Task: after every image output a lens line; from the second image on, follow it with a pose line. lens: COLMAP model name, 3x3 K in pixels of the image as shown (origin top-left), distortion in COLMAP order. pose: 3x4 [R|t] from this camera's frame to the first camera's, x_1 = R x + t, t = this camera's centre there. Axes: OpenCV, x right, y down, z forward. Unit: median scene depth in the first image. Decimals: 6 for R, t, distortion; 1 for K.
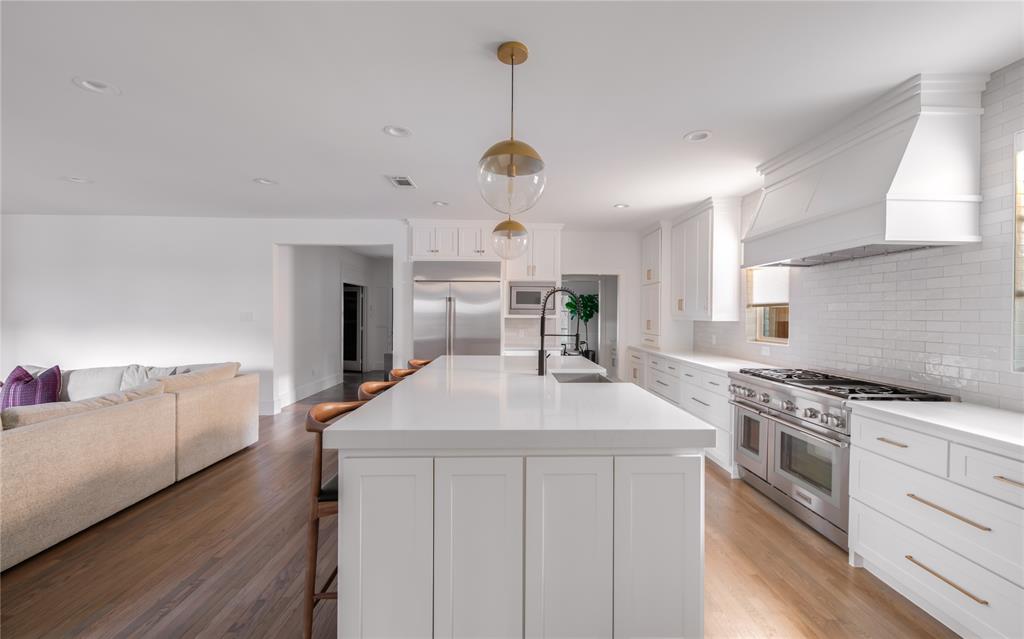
lens RADIAL K [[442.1, 0, 512.0], [0, 442.1, 319.5], [0, 0, 1]] dist [0.000504, 0.000239]
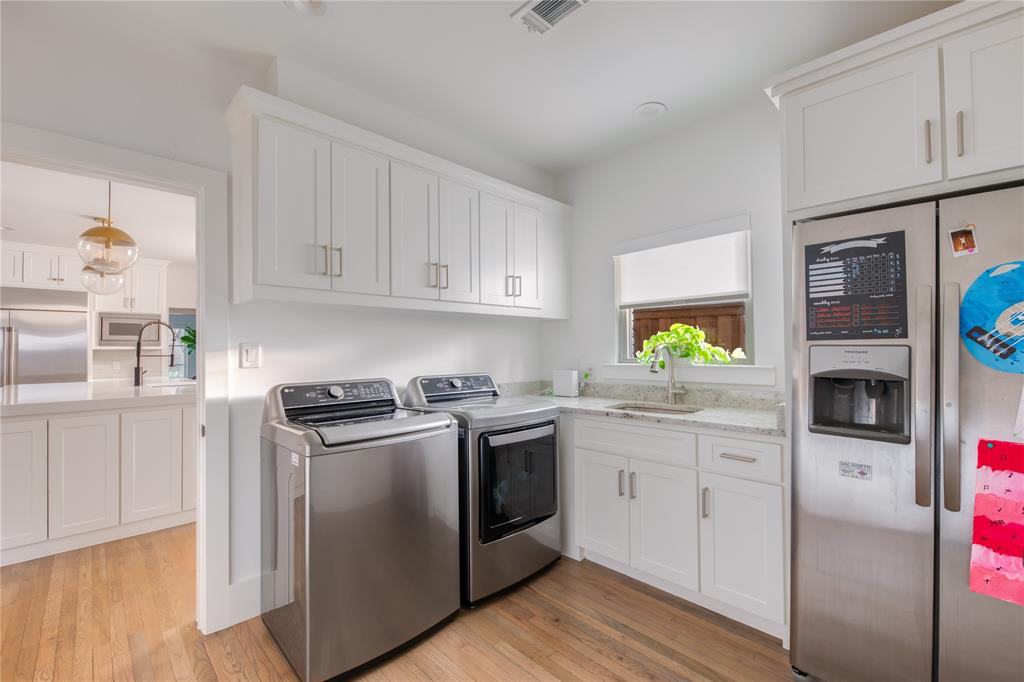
lens RADIAL K [[433.8, 0, 512.0], [0, 433.8, 341.0], [0, 0, 1]] dist [-0.000315, -0.000283]
pose [[0.723212, -0.000026, 0.690626, -0.009258], [0.021931, 0.999497, -0.022928, 0.020864], [-0.690278, 0.031728, 0.722849, -0.347207]]
